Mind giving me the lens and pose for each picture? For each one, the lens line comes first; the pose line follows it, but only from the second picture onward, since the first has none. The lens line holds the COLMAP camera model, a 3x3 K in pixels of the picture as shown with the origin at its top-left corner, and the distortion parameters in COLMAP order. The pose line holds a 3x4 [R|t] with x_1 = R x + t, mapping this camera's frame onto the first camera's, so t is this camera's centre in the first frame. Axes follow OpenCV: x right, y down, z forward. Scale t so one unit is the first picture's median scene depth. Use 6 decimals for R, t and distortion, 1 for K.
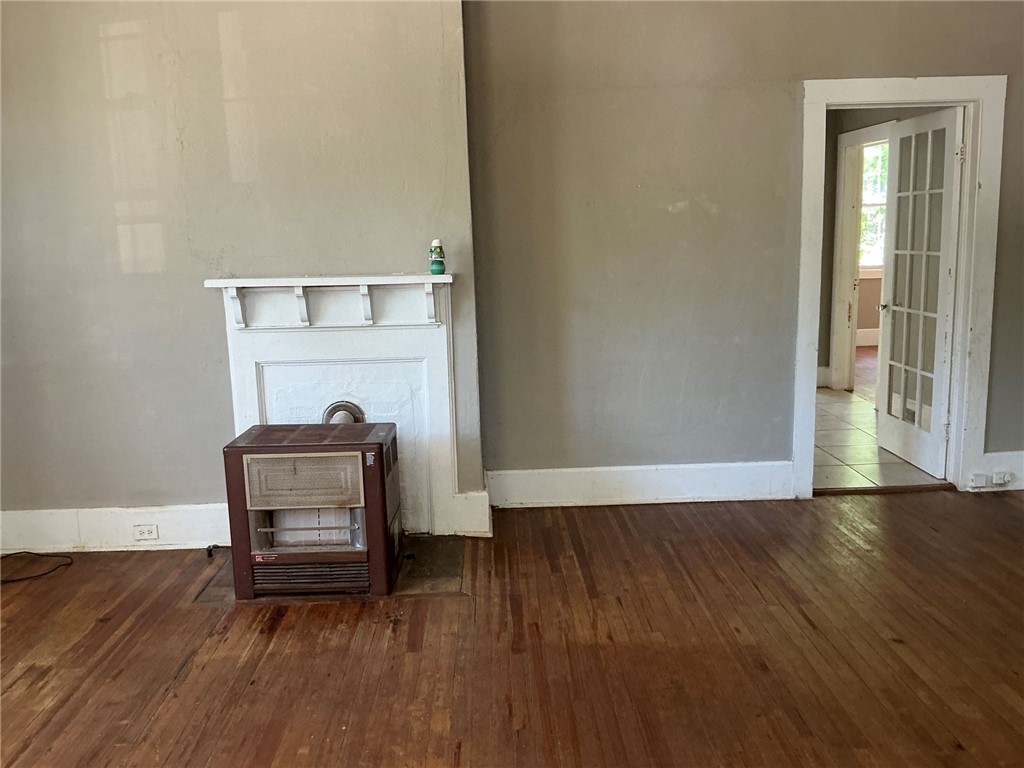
lens RADIAL K [[852.1, 0, 512.0], [0, 852.1, 384.0], [0, 0, 1]] dist [0.139816, -0.278678]
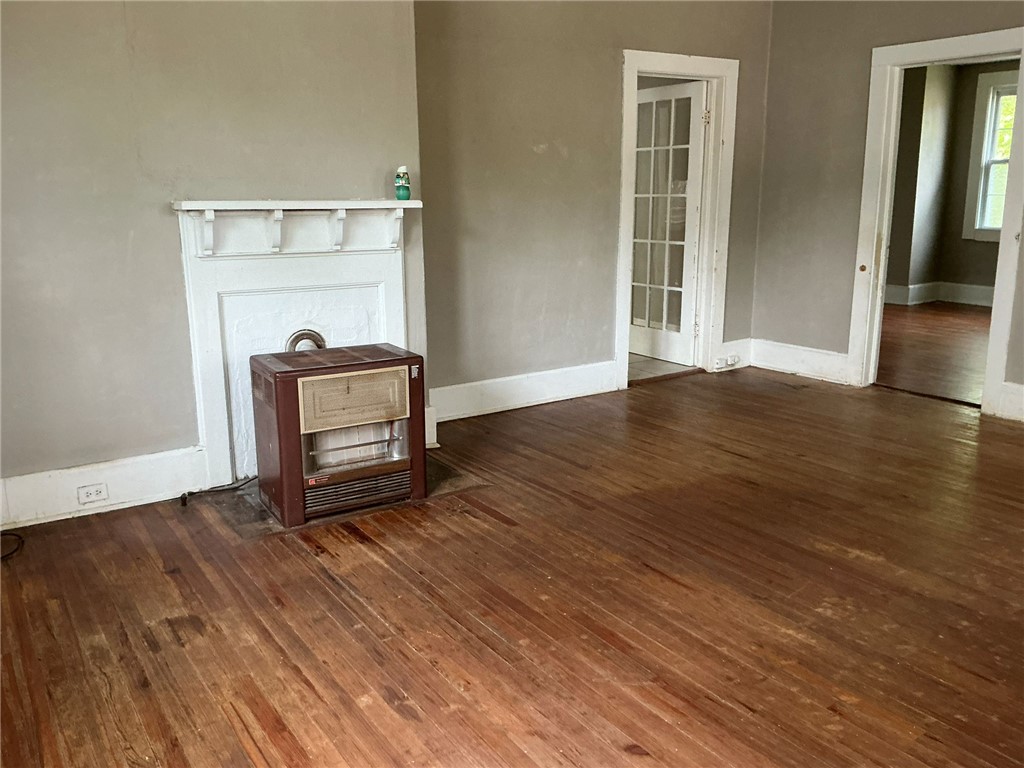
lens RADIAL K [[852.1, 0, 512.0], [0, 852.1, 384.0], [0, 0, 1]] dist [0.139816, -0.278678]
pose [[0.841297, -0.097965, 0.531622, -0.560682], [0.075739, 0.995103, 0.063515, 0.040047], [-0.535241, -0.013171, 0.844597, 0.035040]]
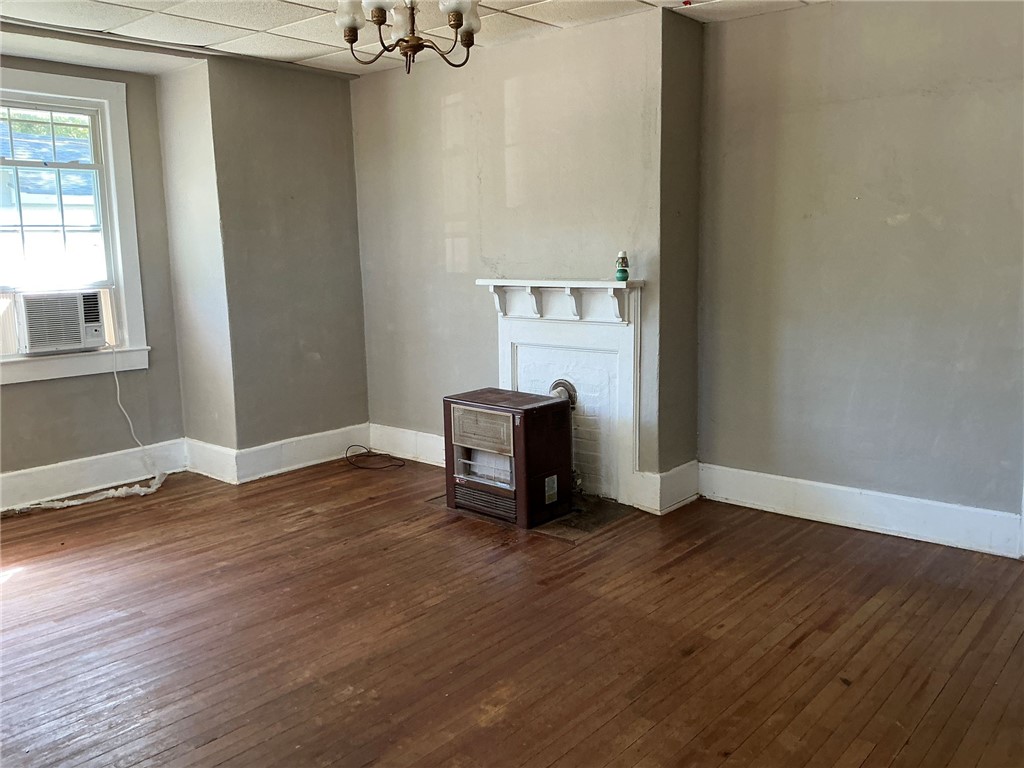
lens RADIAL K [[852.1, 0, 512.0], [0, 852.1, 384.0], [0, 0, 1]] dist [0.139816, -0.278678]
pose [[0.742037, 0.120121, -0.659508, 0.601860], [-0.118802, 0.991806, 0.046977, -0.024411], [0.659747, 0.043492, 0.750228, 0.017931]]
